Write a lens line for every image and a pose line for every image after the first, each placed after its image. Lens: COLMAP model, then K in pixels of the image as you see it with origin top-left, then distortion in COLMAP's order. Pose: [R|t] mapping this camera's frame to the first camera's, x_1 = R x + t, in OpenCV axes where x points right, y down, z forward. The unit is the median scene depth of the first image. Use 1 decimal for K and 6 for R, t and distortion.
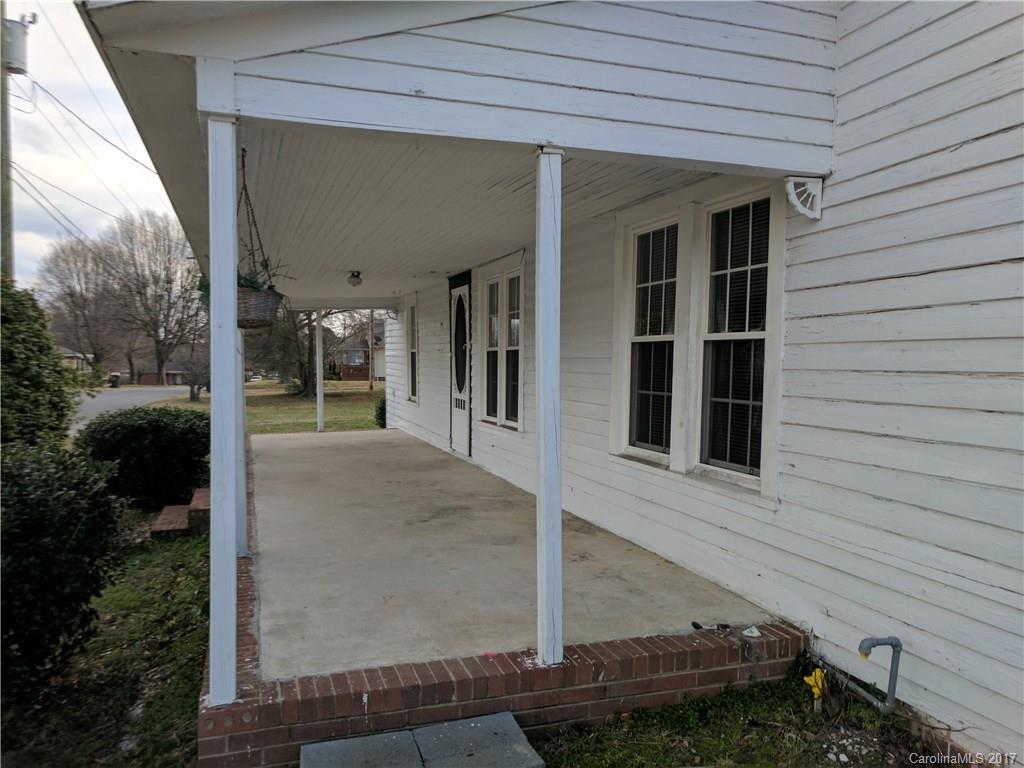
lens RADIAL K [[778.8, 0, 513.5], [0, 778.8, 378.9], [0, 0, 1]] dist [0.012429, 0.003829]
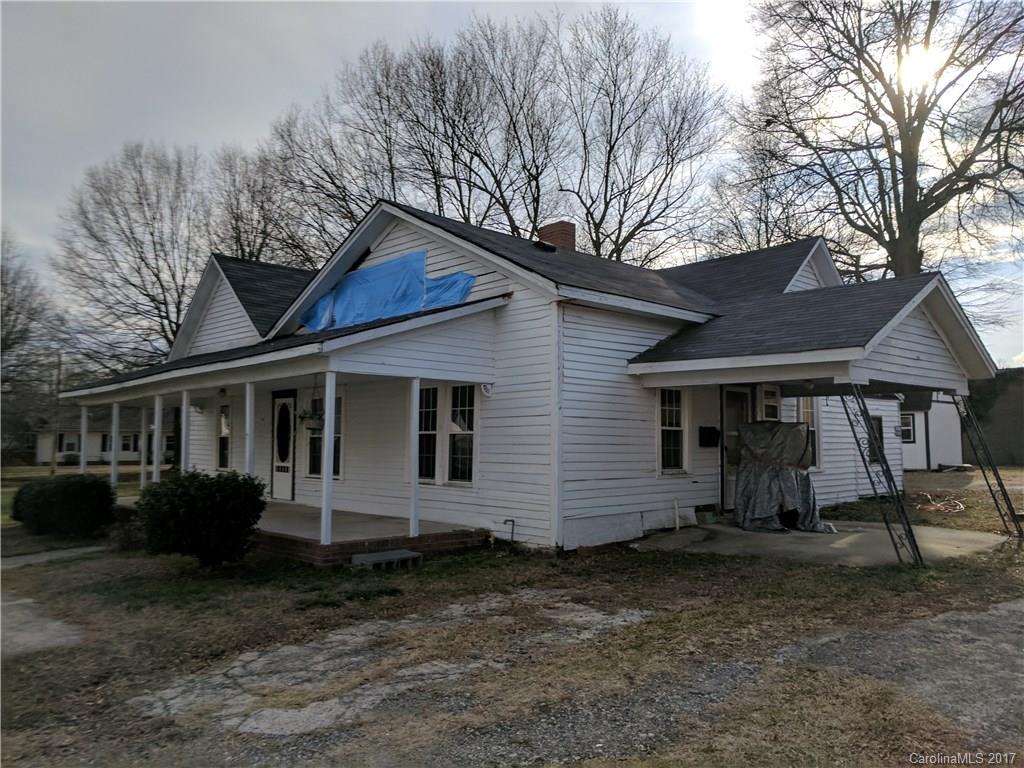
lens RADIAL K [[778.8, 0, 513.2], [0, 778.8, 384.4], [0, 0, 1]] dist [0.012429, 0.003829]
pose [[0.912351, 0.026913, 0.408524, -0.603198], [0.013541, 0.995308, -0.095809, 0.036700], [-0.409185, 0.092943, 0.907705, -1.409577]]
